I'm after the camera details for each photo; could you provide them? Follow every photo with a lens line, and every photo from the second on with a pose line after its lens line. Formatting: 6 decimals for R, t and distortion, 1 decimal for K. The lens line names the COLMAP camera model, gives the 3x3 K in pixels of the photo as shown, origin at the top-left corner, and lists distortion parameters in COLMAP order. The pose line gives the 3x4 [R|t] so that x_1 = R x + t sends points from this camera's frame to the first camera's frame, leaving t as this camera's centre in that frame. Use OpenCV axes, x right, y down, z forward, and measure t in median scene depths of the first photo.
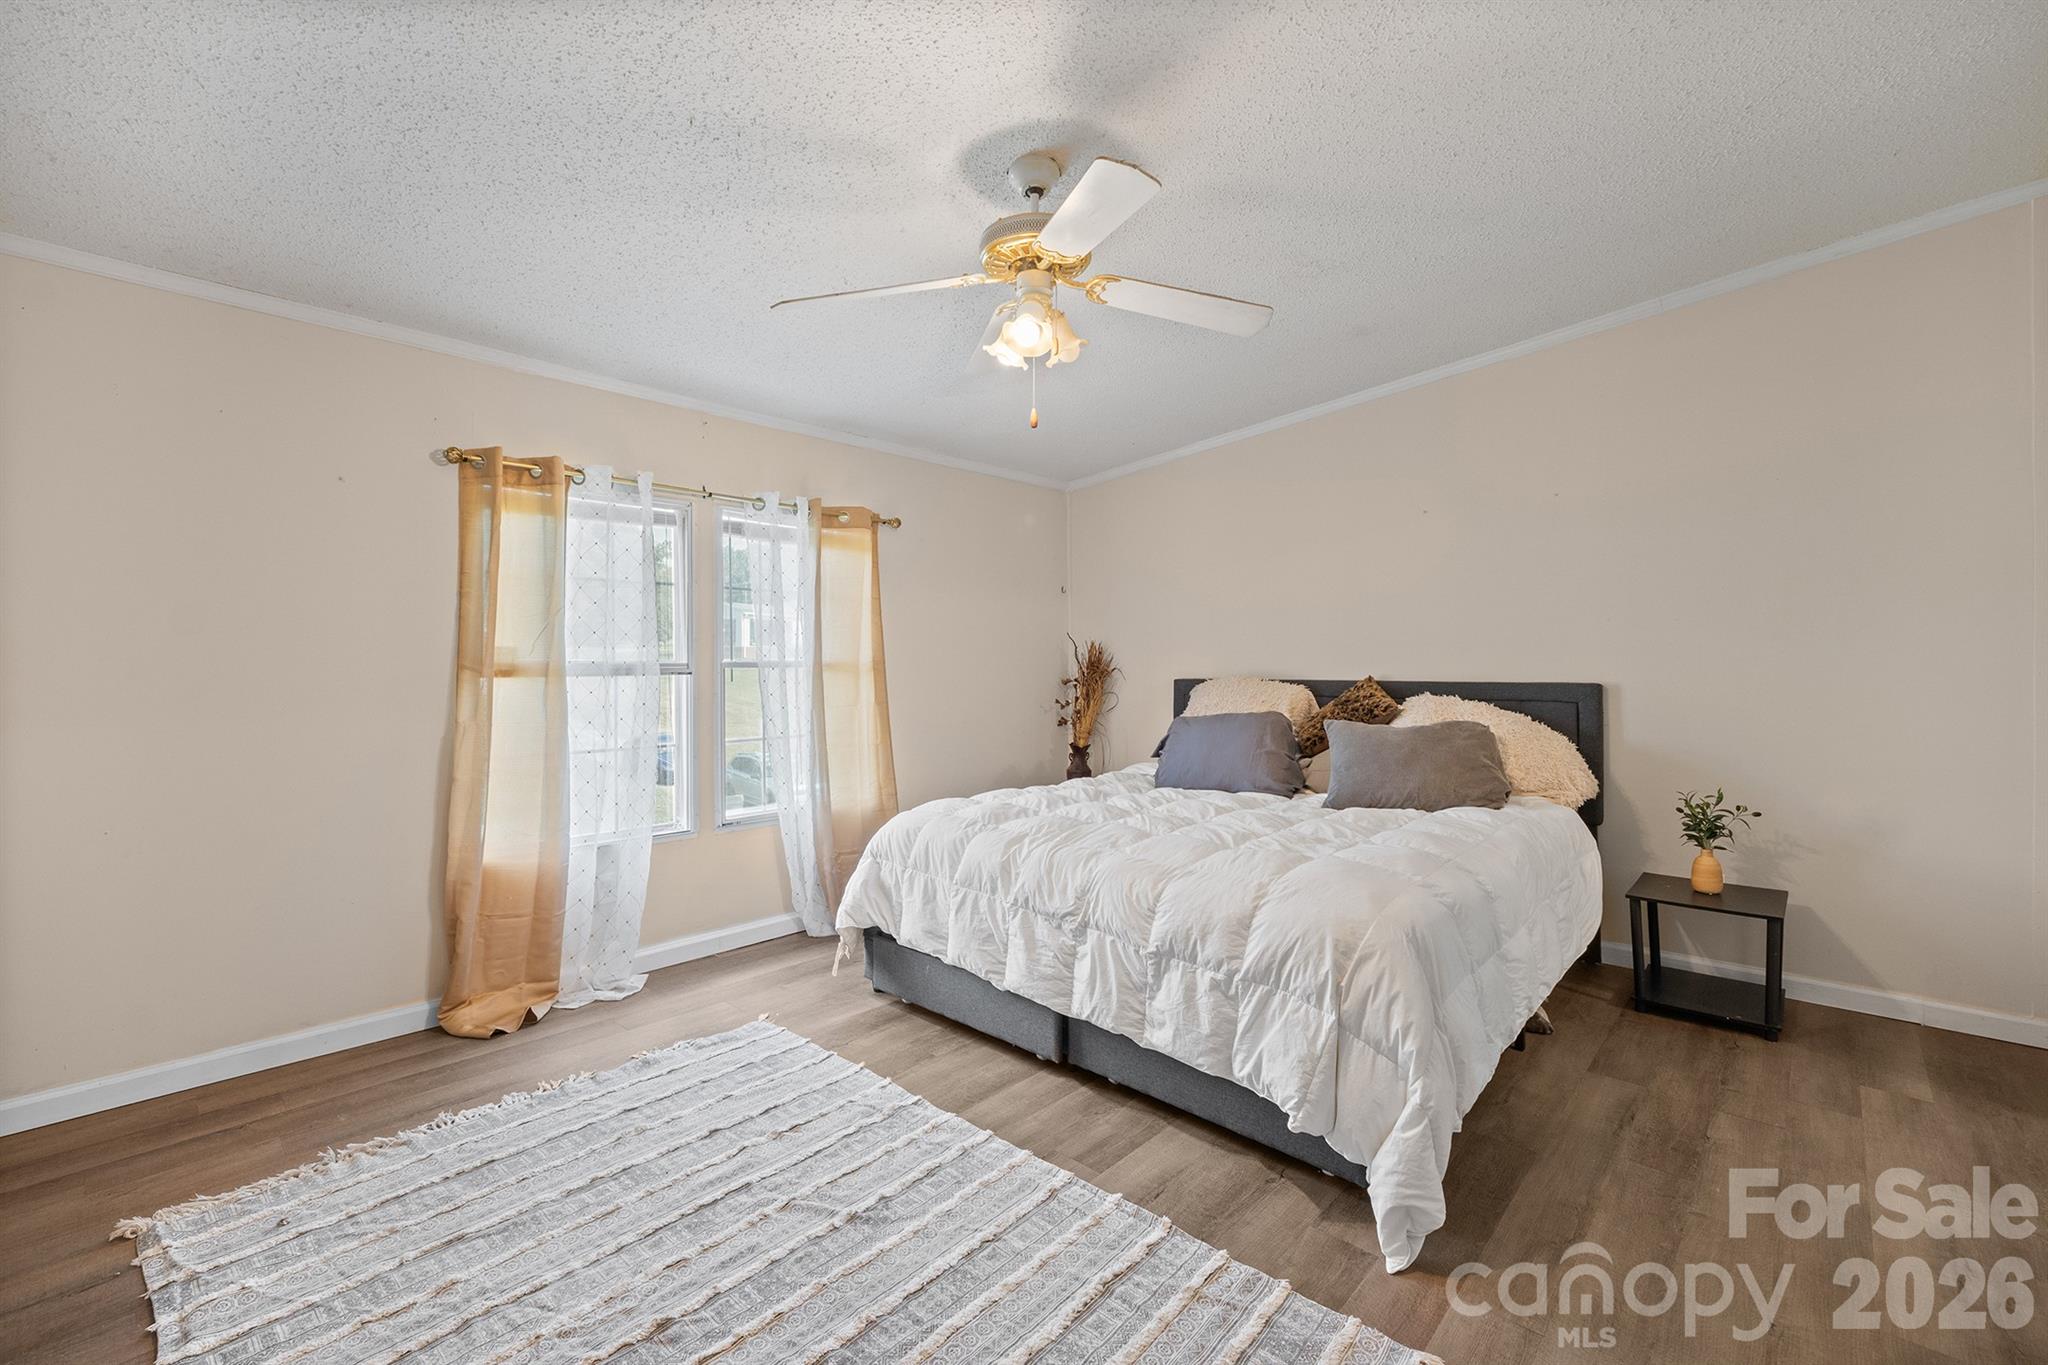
lens RADIAL K [[855.2, 0, 1041.4], [0, 855.2, 670.1], [0, 0, 1]] dist [-0.001522, 0.000081]
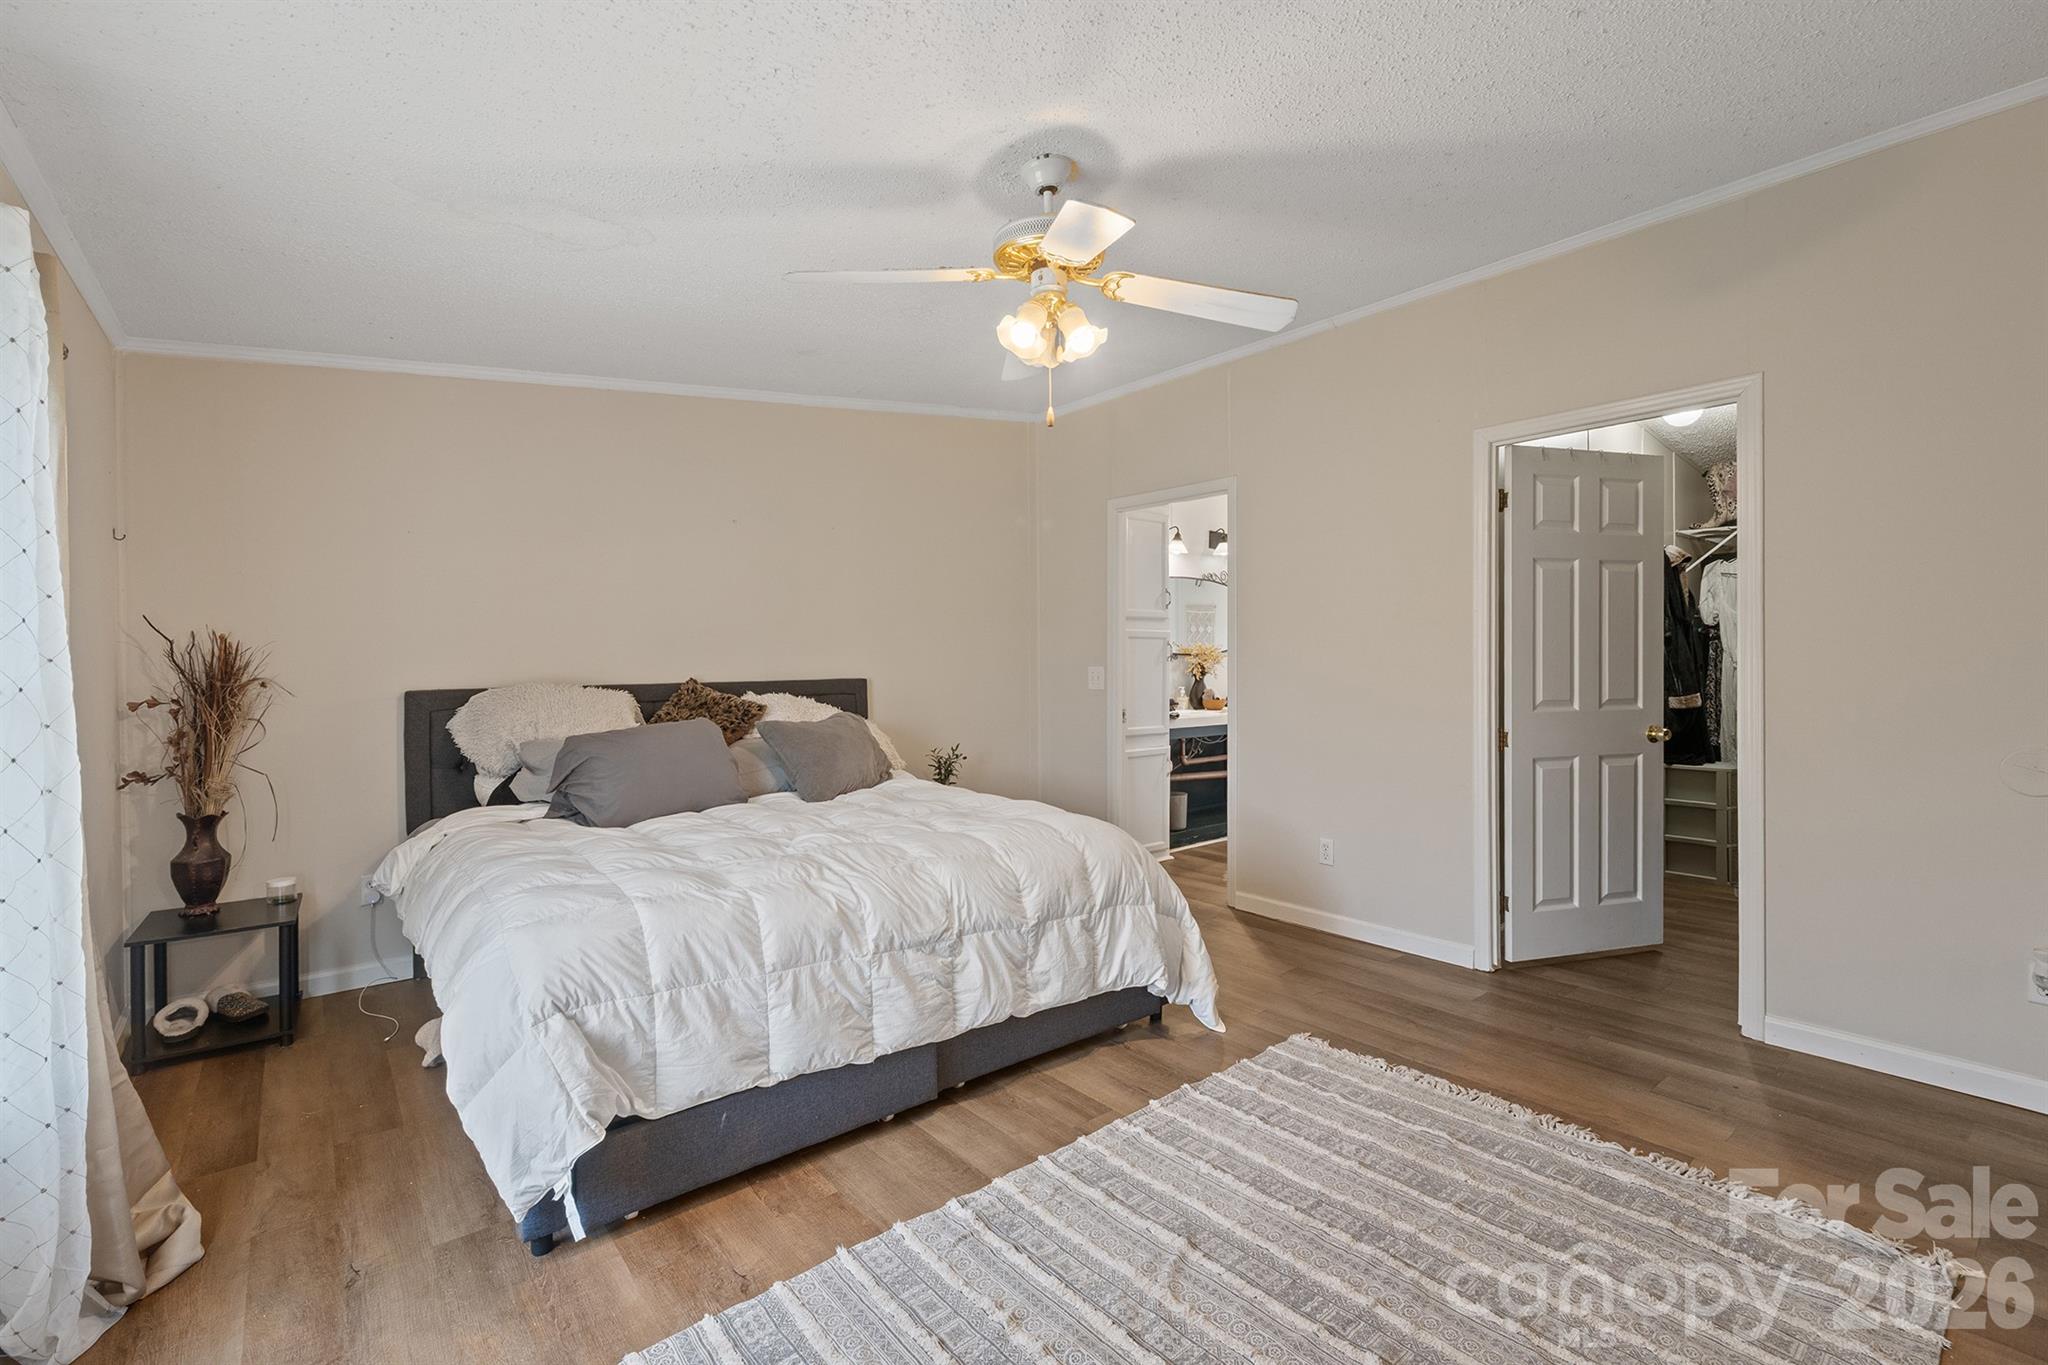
lens RADIAL K [[855.2, 0, 1037.7], [0, 855.2, 676.1], [0, 0, 1]] dist [-0.001522, 0.000081]
pose [[0.160902, -0.016174, 0.986838, -0.874900], [0.015544, 0.999783, 0.013852, -0.005326], [-0.986848, 0.013111, 0.161118, 0.747823]]
